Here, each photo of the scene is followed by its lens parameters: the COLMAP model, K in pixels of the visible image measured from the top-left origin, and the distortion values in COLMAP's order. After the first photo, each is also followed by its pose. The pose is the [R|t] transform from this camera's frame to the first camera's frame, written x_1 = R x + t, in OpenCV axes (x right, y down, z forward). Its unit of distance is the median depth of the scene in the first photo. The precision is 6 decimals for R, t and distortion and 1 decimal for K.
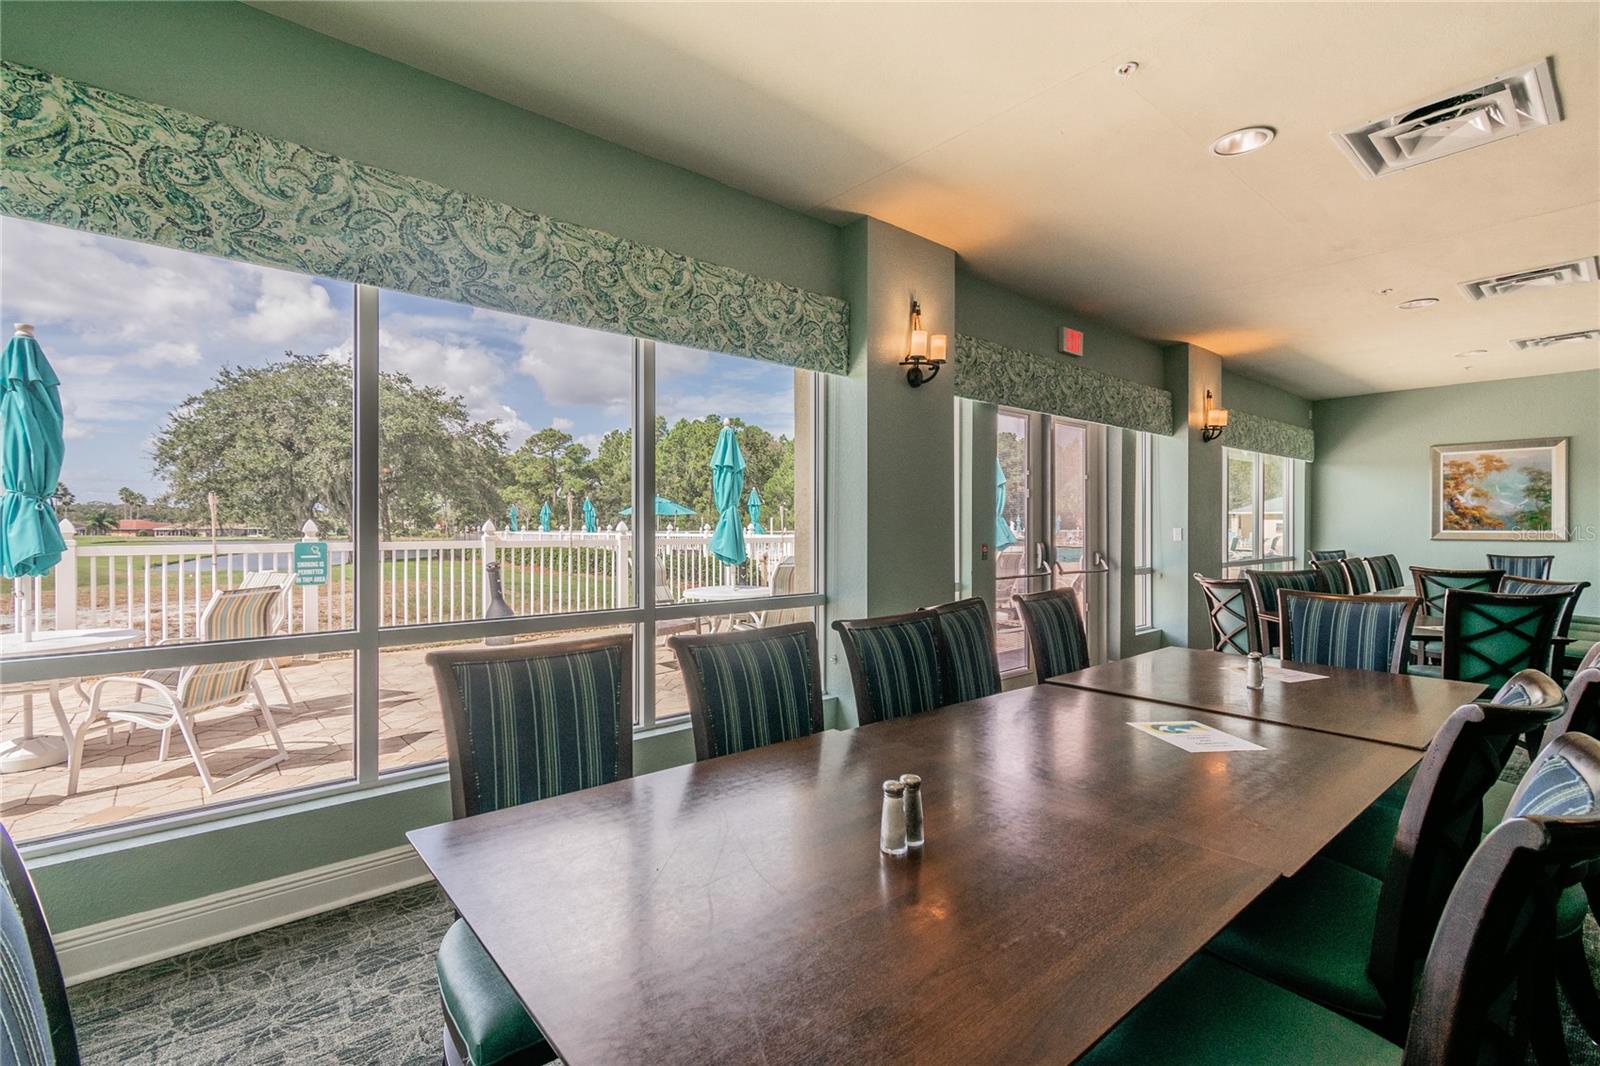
lens RADIAL K [[709.9, 0, 800.0], [0, 709.9, 533.0], [0, 0, 1]] dist [0.001198, -0.000071]
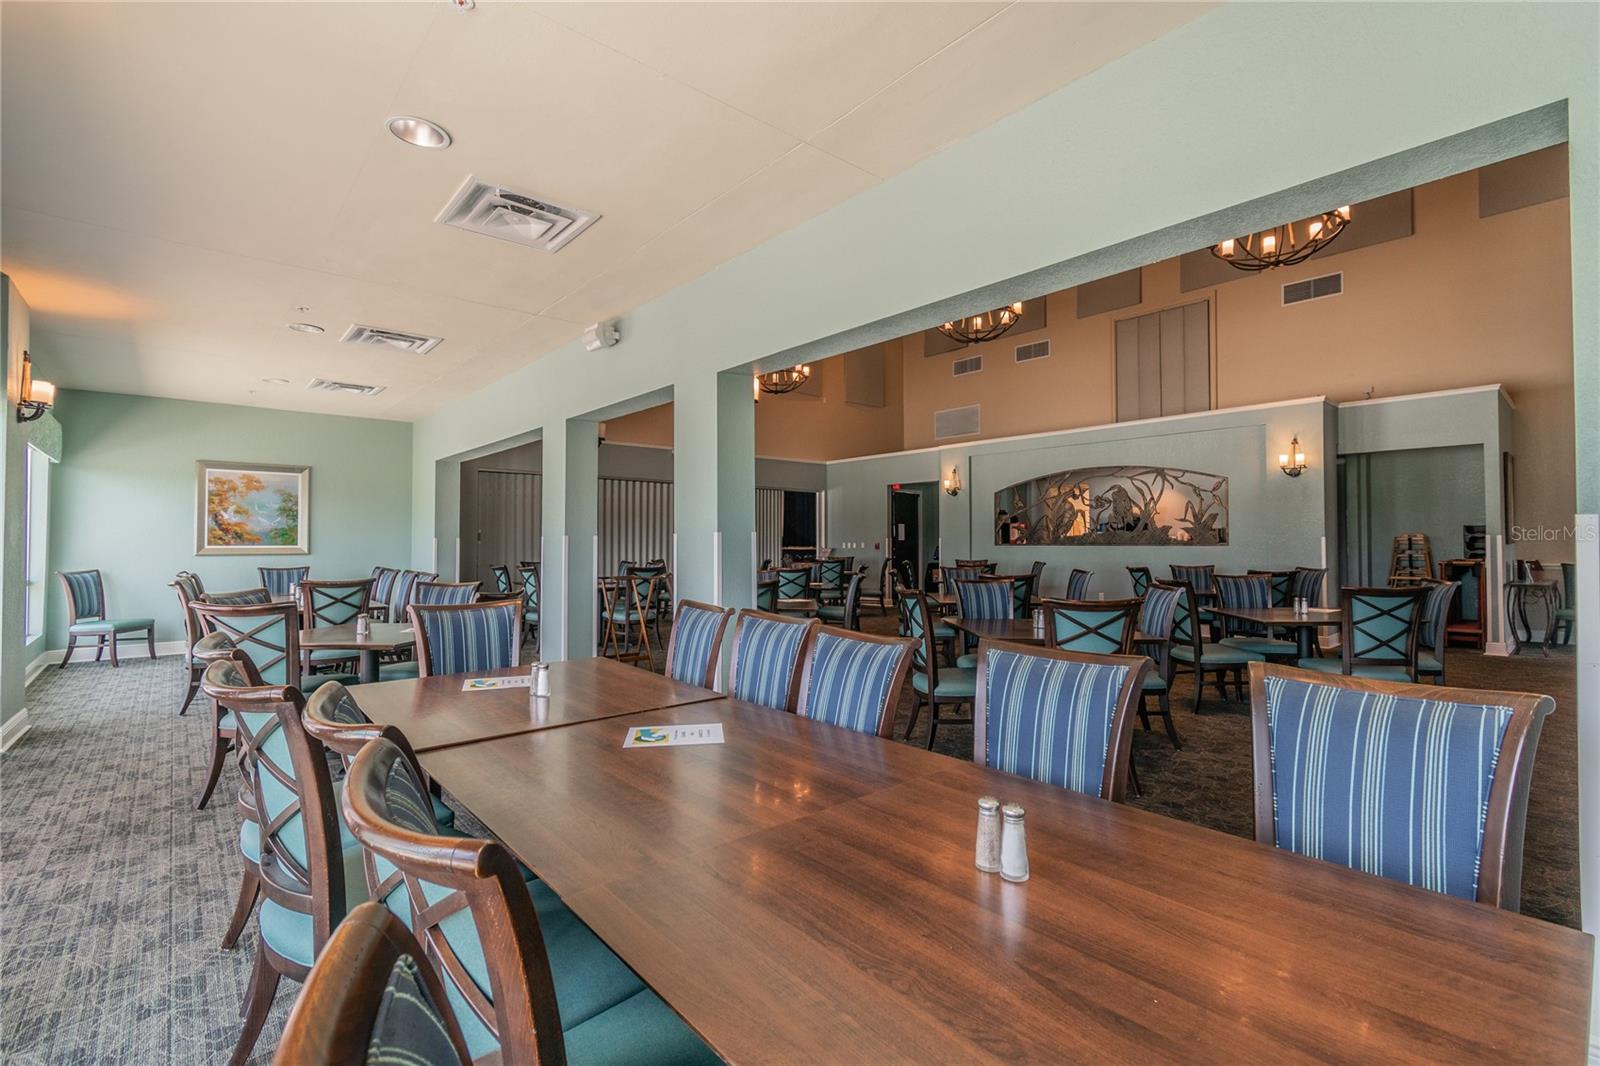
lens RADIAL K [[709.9, 0, 800.0], [0, 709.9, 533.0], [0, 0, 1]] dist [0.001198, -0.000071]
pose [[0.001473, 0.013912, 0.999902, -0.105235], [0.009101, 0.999862, -0.013925, 0.000045], [-0.999957, 0.009121, 0.001346, 0.166542]]
